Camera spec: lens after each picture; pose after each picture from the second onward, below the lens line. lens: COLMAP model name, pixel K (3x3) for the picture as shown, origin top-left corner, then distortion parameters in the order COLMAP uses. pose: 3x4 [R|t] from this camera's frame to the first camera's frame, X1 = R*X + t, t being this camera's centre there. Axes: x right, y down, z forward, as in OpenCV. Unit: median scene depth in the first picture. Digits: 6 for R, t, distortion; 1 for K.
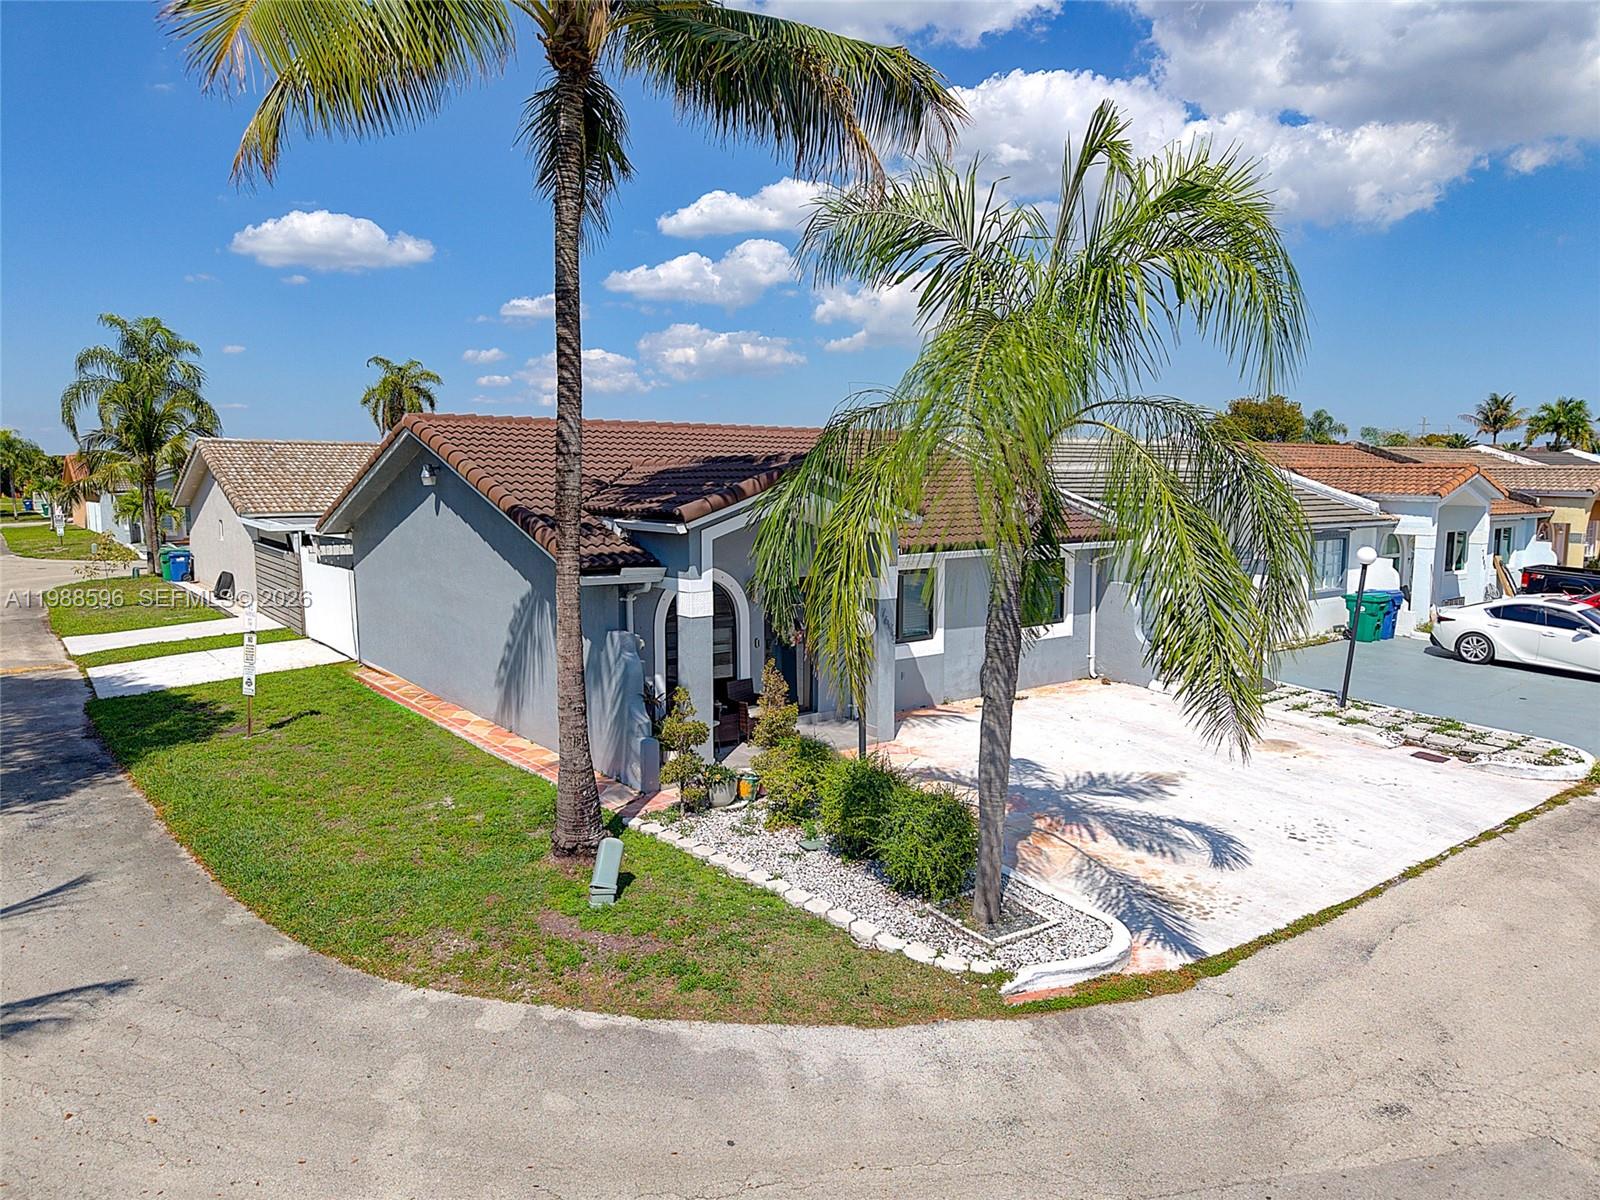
lens RADIAL K [[1075.9, 0, 804.1], [0, 1075.9, 603.5], [0, 0, 1]] dist [0.011643, -0.009498]
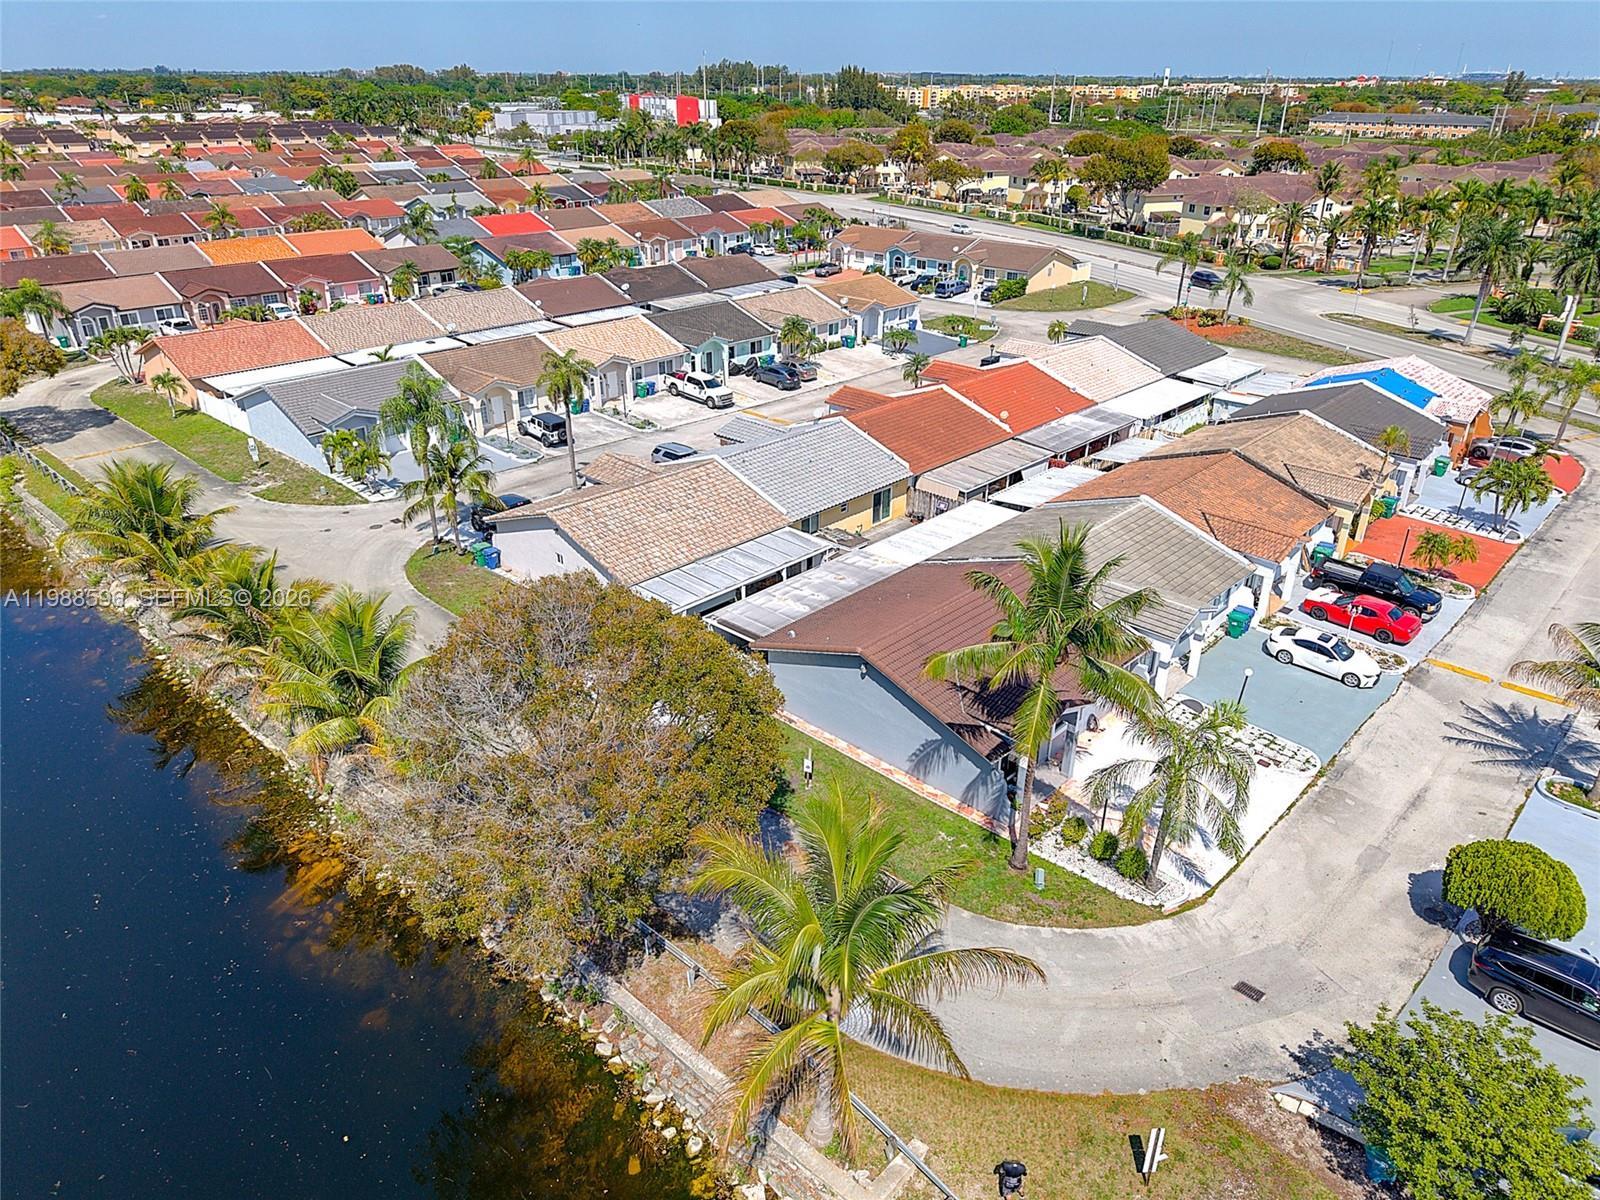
lens RADIAL K [[1075.9, 0, 801.8], [0, 1075.9, 599.9], [0, 0, 1]] dist [0.011643, -0.009498]
pose [[0.987966, -0.066204, 0.139788, -1.097939], [0.016544, 0.943813, 0.330066, -1.400618], [-0.153785, -0.323781, 0.933550, -1.449668]]
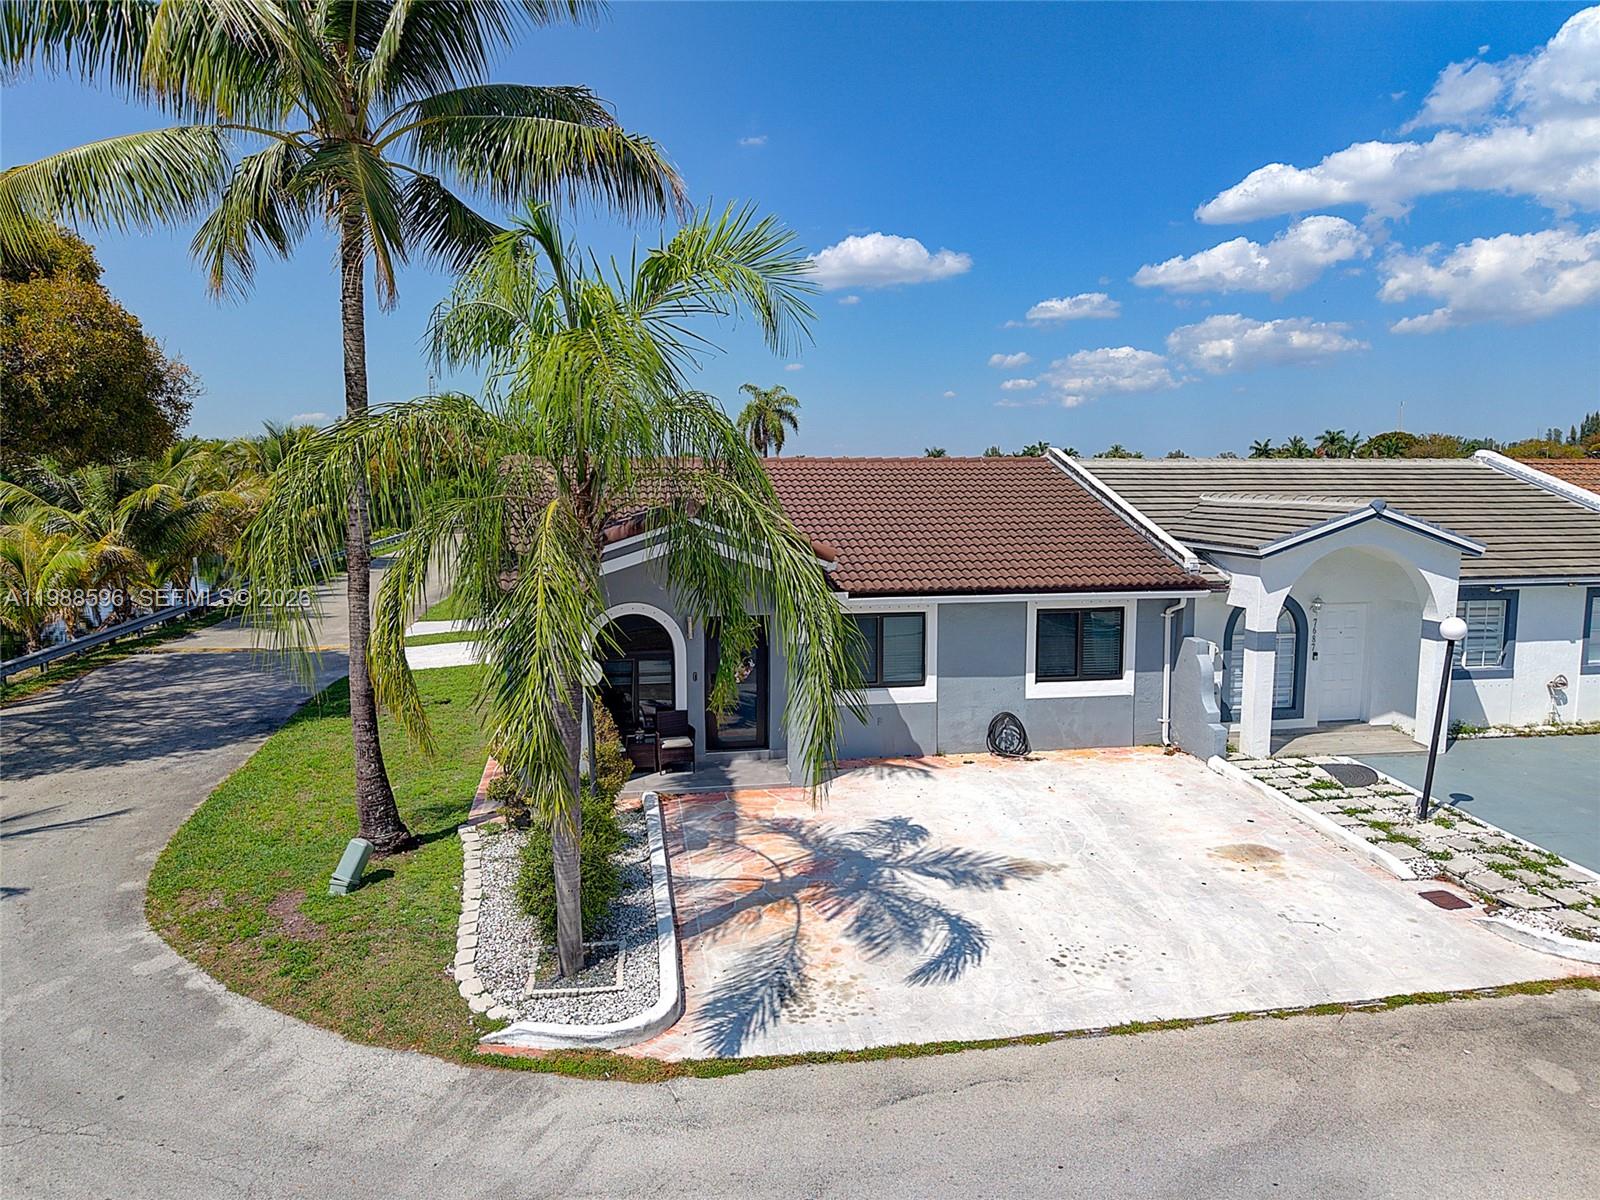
lens RADIAL K [[1075.9, 0, 800.4], [0, 1075.9, 599.4], [0, 0, 1]] dist [0.011643, -0.009498]
pose [[0.889051, 0.050157, -0.455052, 0.635243], [-0.052219, 0.998603, 0.008048, -0.064607], [0.454820, 0.016607, 0.890429, 0.135416]]
